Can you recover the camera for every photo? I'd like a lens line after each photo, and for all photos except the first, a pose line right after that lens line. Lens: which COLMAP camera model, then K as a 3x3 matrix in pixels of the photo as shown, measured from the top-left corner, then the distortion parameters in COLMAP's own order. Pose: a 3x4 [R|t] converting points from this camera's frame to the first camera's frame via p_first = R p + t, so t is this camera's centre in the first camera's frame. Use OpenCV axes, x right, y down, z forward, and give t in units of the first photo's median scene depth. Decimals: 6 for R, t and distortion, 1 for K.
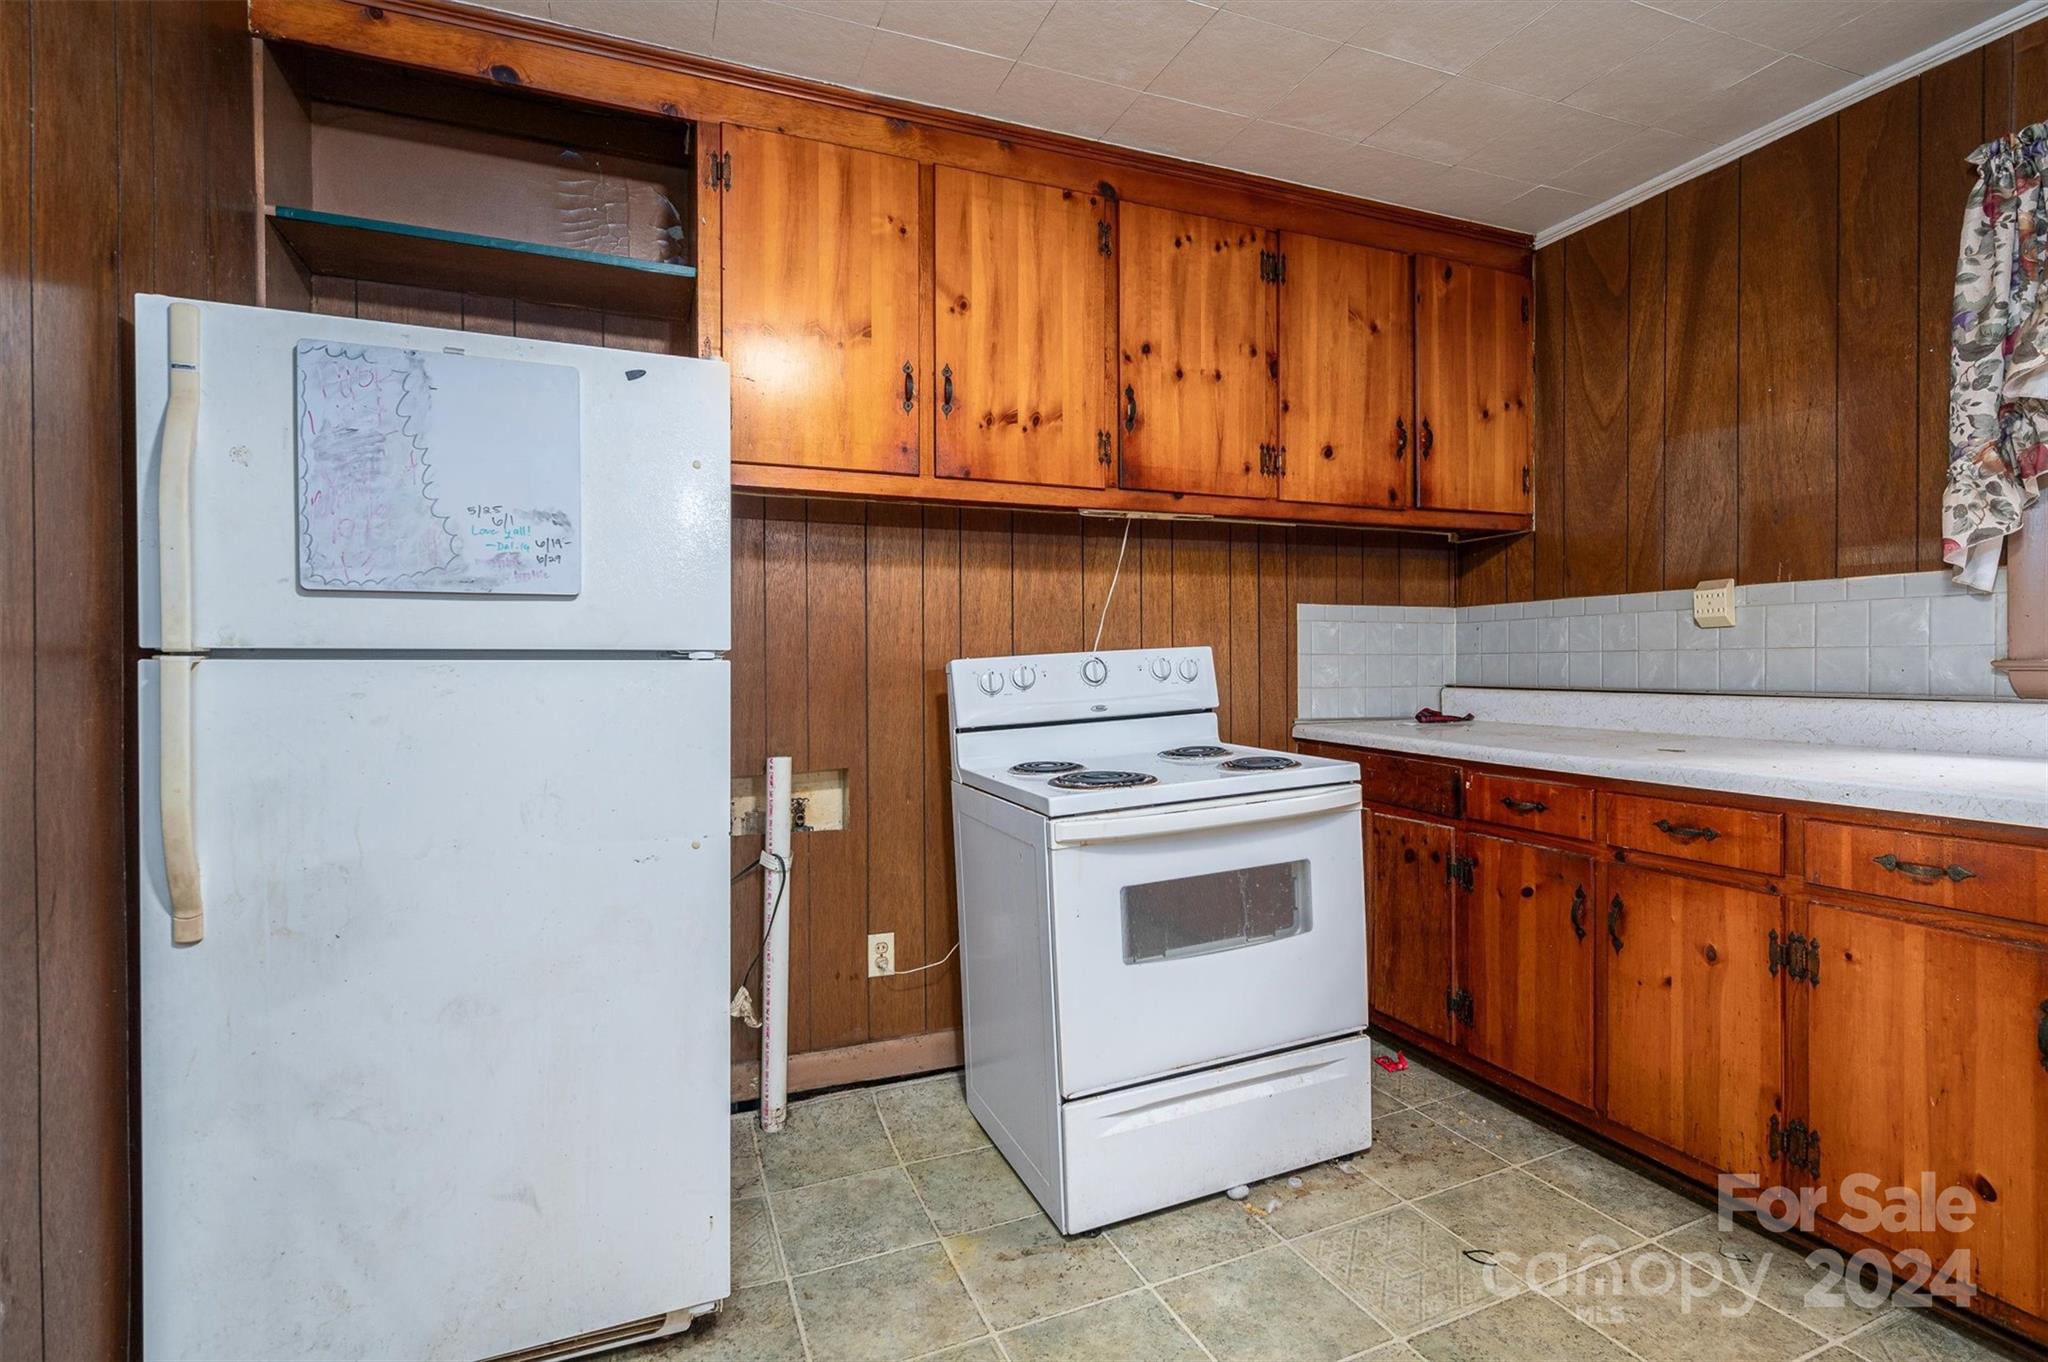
lens RADIAL K [[1008.2, 0, 933.0], [0, 1008.2, 671.1], [0, 0, 1]] dist [0.001218, 0.000085]
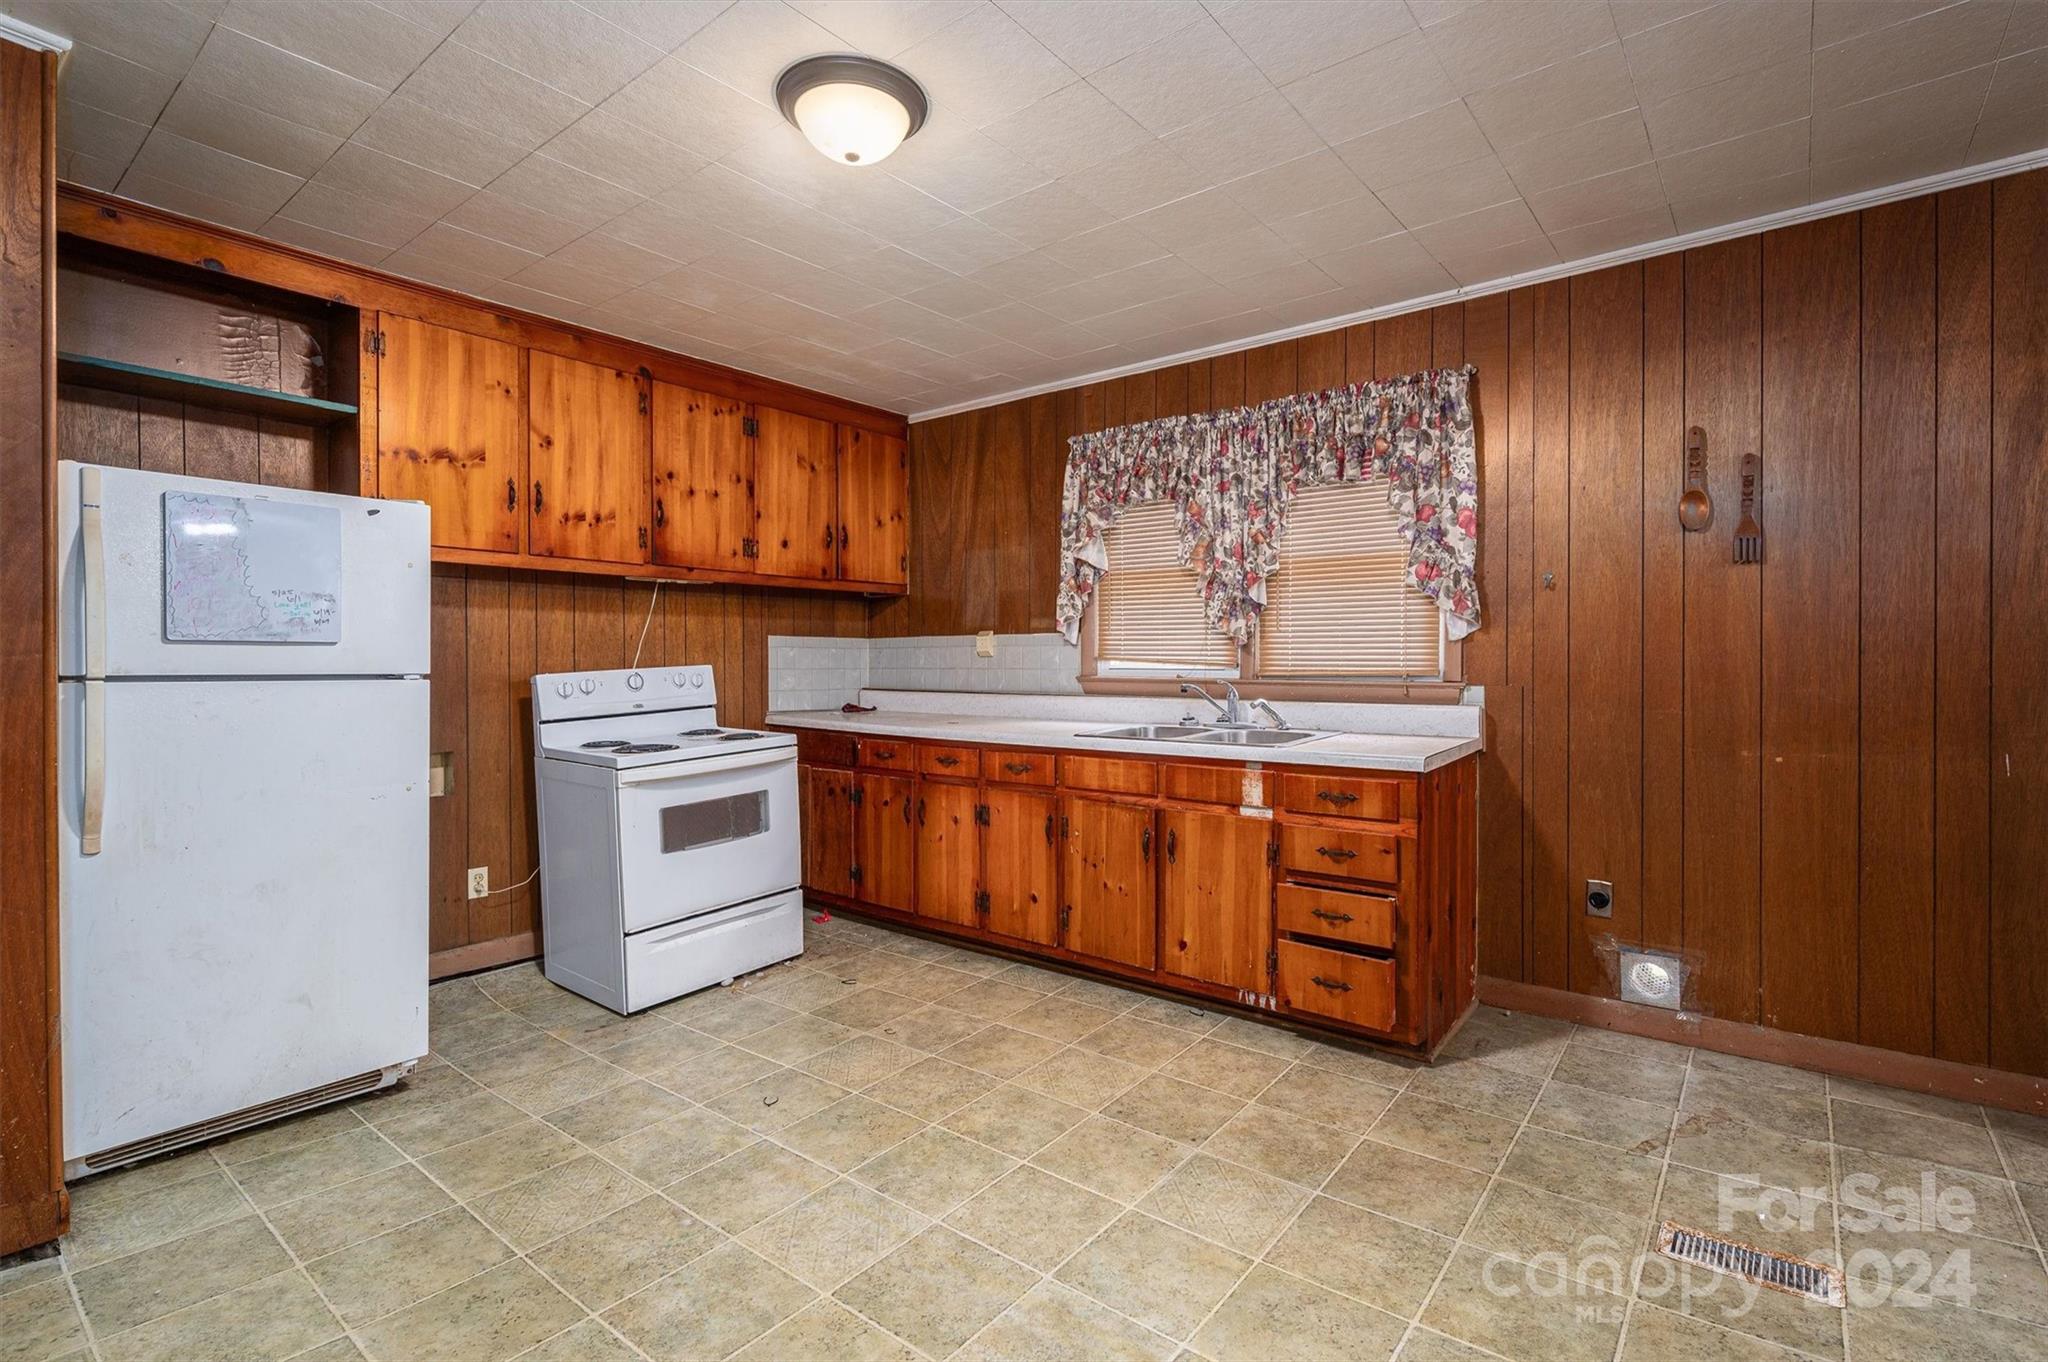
lens RADIAL K [[1084.7, 0, 1022.3], [0, 1084.7, 676.9], [0, 0, 1]] dist [-0.001492, -0.003020]
pose [[0.852882, -0.001672, 0.522101, -0.212206], [-0.001989, 0.999977, 0.006452, -0.020490], [-0.522100, -0.006541, 0.852859, -0.760439]]
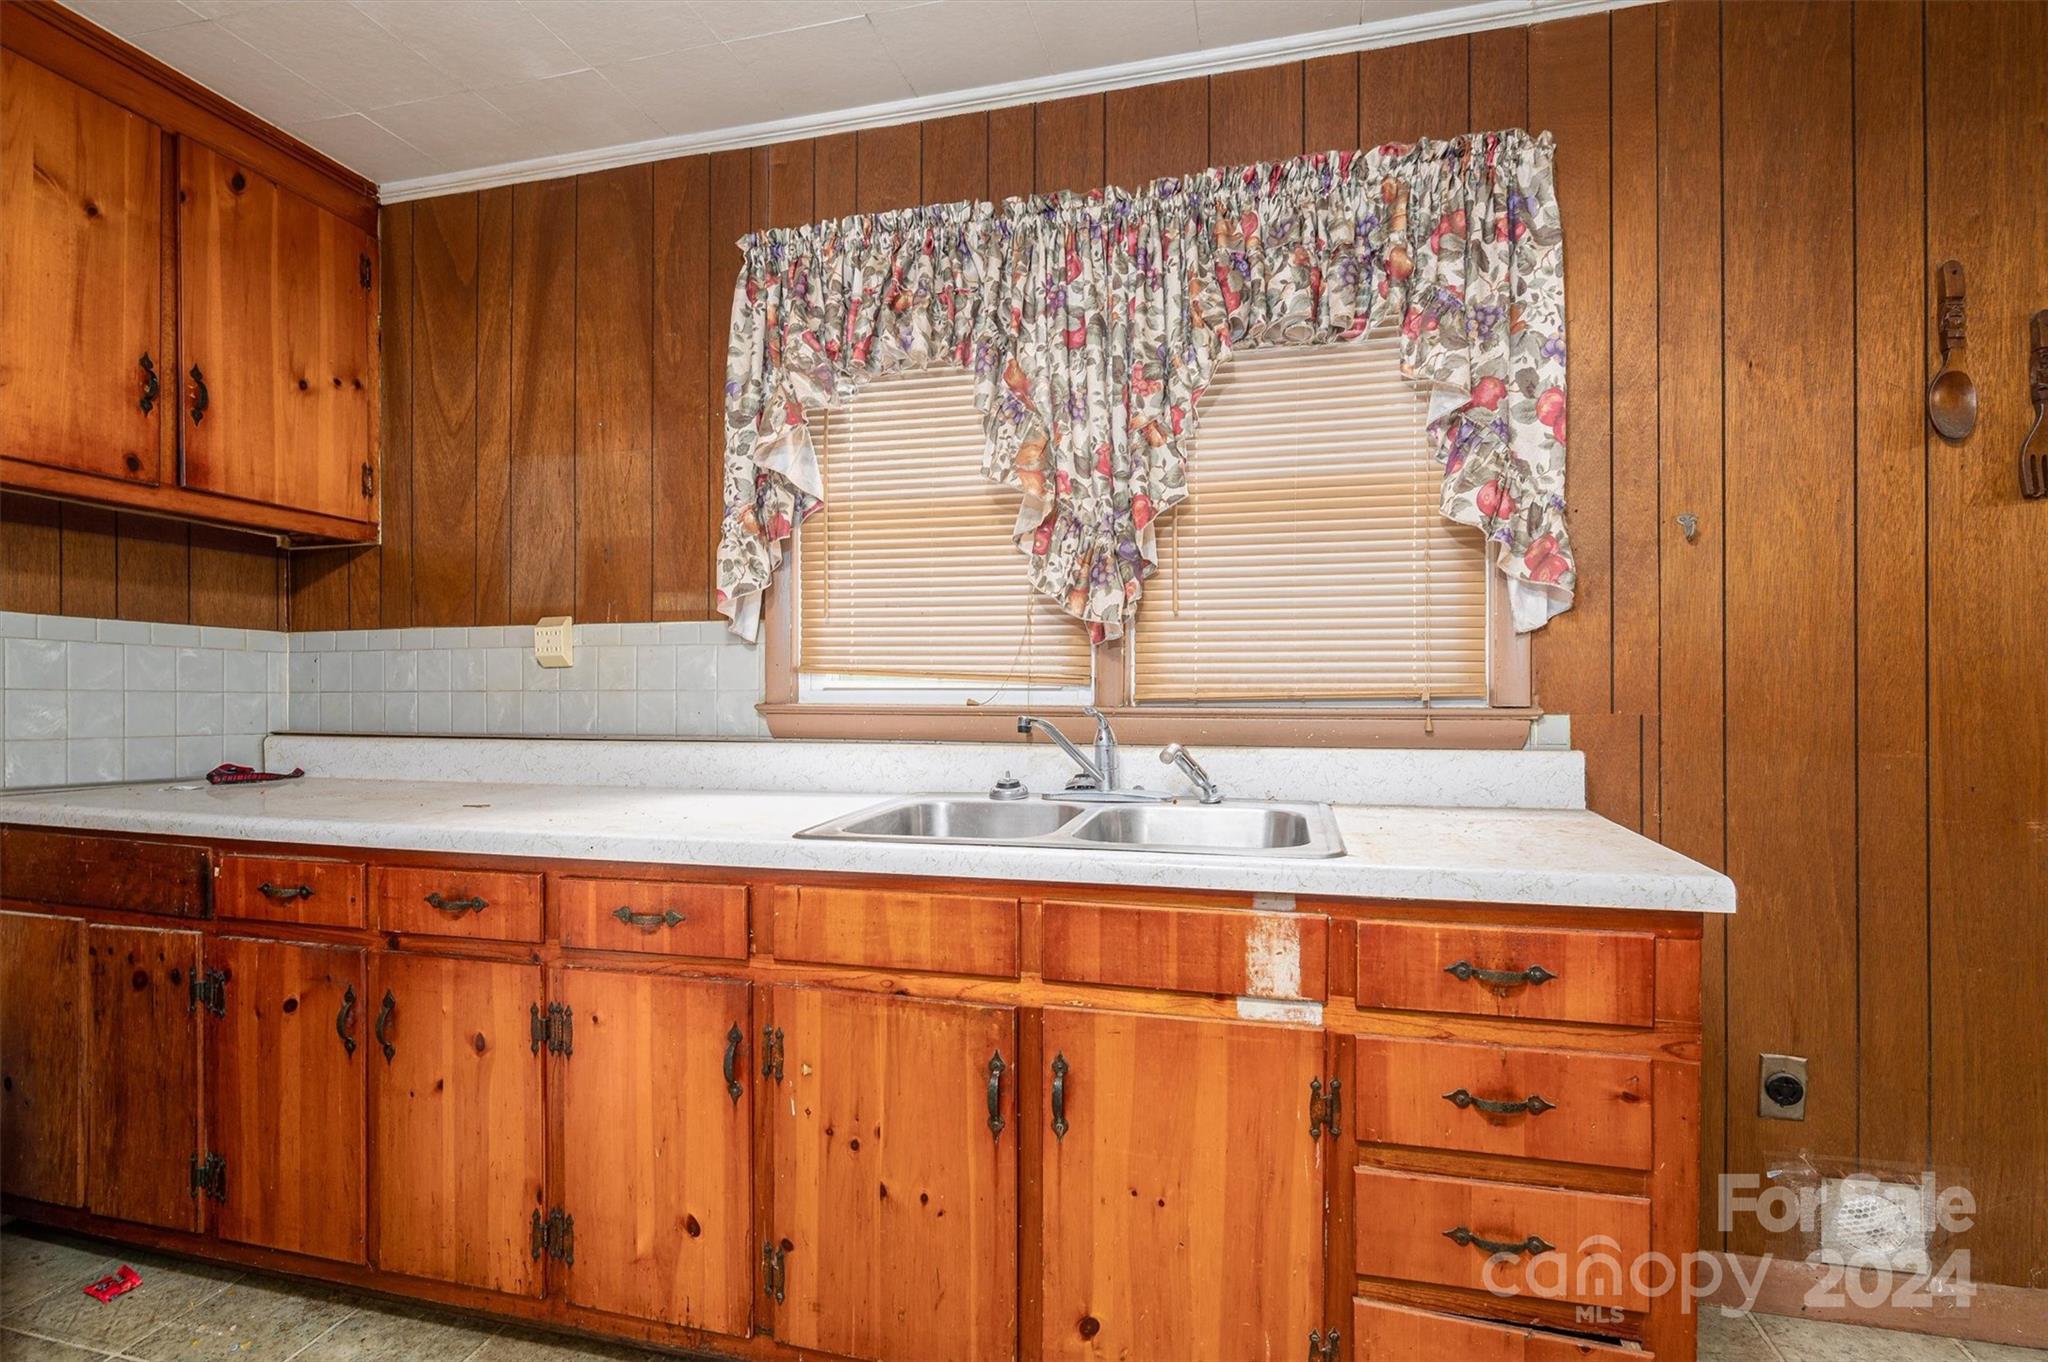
lens RADIAL K [[1031.0, 0, 1098.0], [0, 1031.0, 710.4], [0, 0, 1]] dist [-0.001554, -0.000084]
pose [[0.534260, 0.000025, 0.845320, 0.247055], [0.000714, 1.000000, -0.000481, -0.002663], [-0.845320, 0.000860, 0.534260, 0.066315]]
